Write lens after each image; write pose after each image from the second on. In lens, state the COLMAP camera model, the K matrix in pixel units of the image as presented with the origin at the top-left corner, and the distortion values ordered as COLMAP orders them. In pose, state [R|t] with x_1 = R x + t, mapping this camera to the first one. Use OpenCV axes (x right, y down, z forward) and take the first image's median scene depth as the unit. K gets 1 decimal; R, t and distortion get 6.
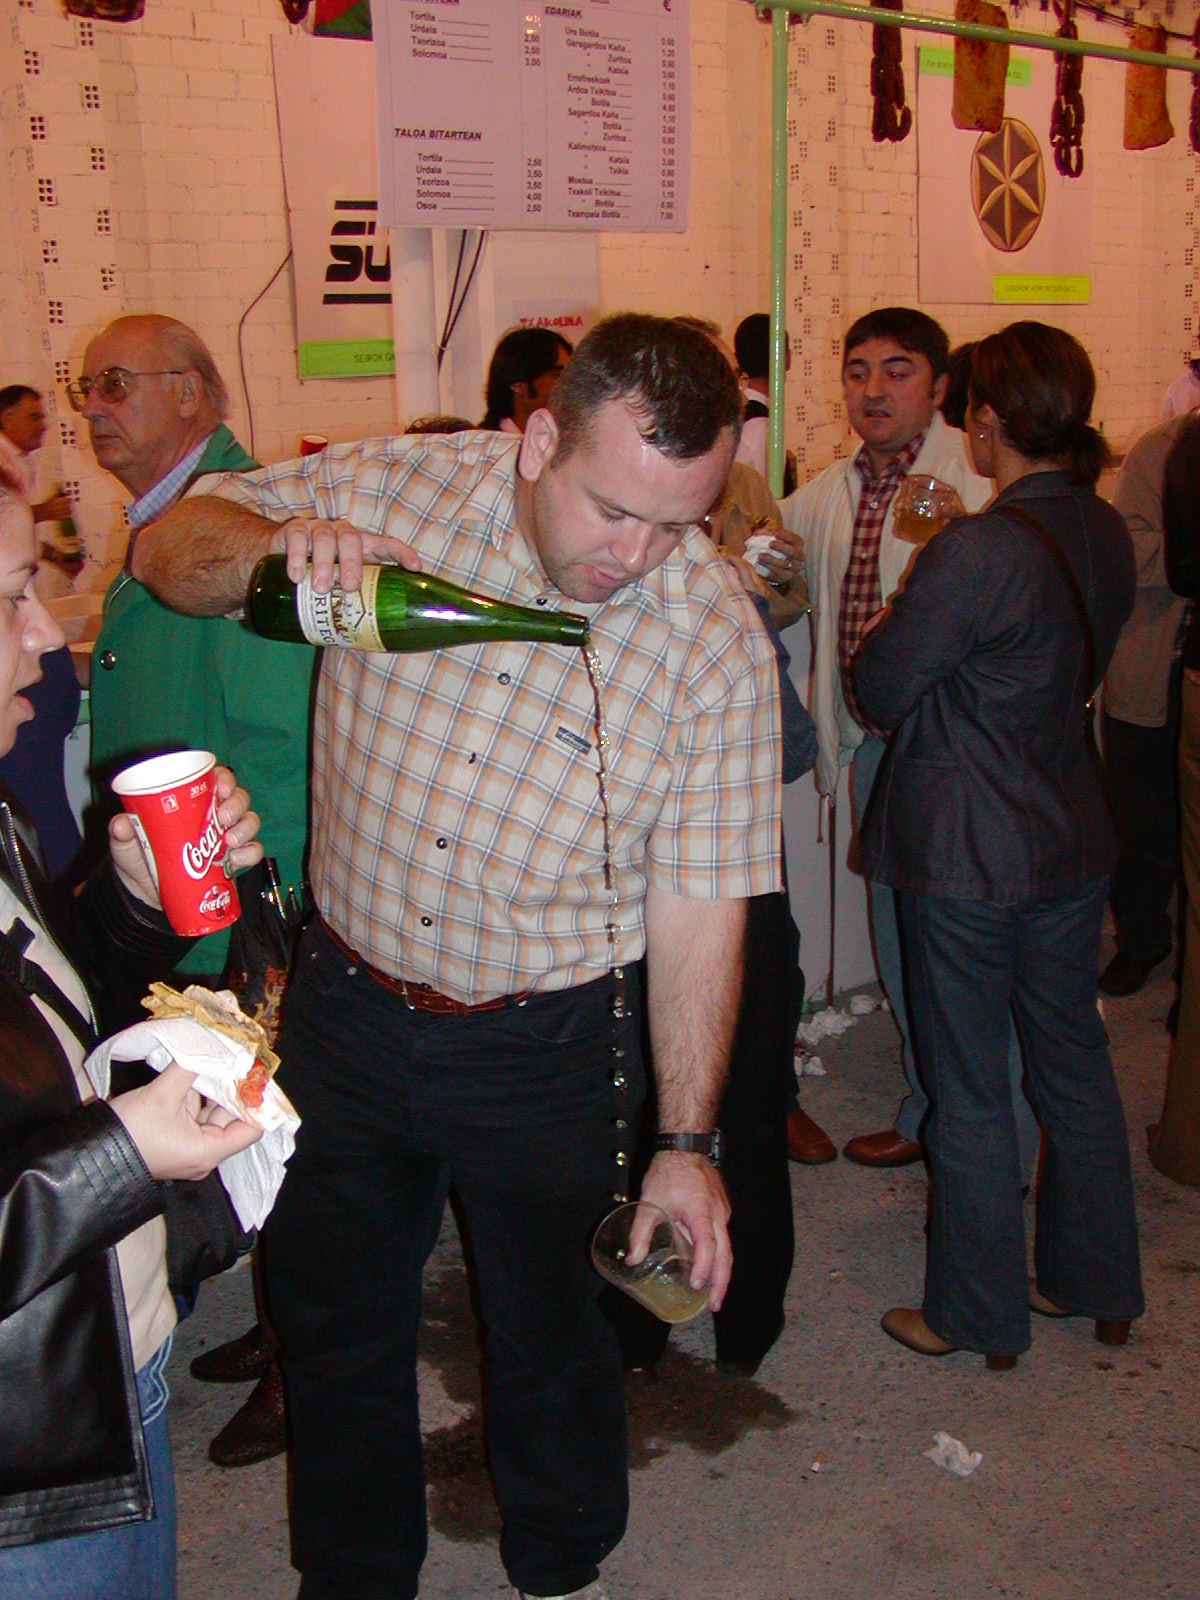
lens RADIAL K [[1812.6, 0, 600.0], [0, 1812.6, 800.0], [0, 0, 1]] dist [-0.183778, 0.280388]
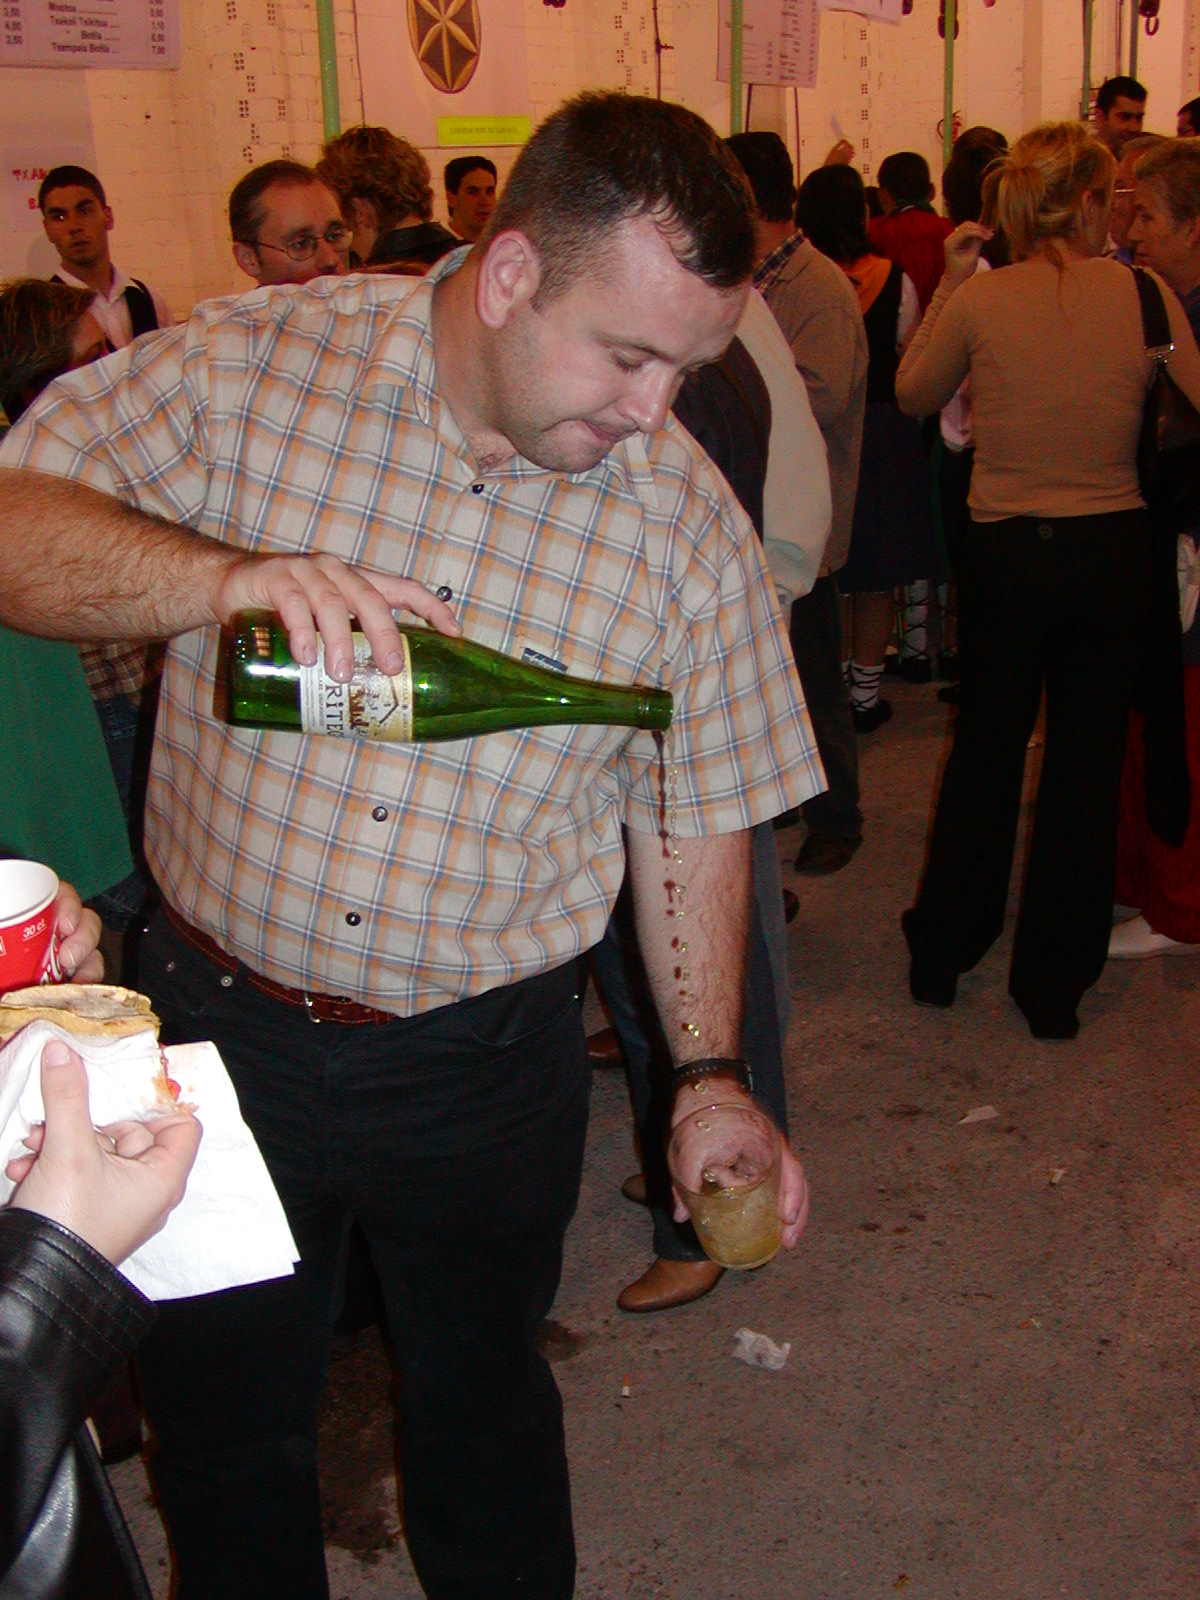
lens RADIAL K [[1779.1, 0, 599.4], [0, 1779.1, 858.6], [0, 0, 1]] dist [-0.210125, 0.264907]
pose [[0.947585, -0.131925, 0.290995, -0.121131], [0.097749, 0.986806, 0.129071, -0.024978], [-0.304183, -0.093861, 0.947978, 0.141869]]
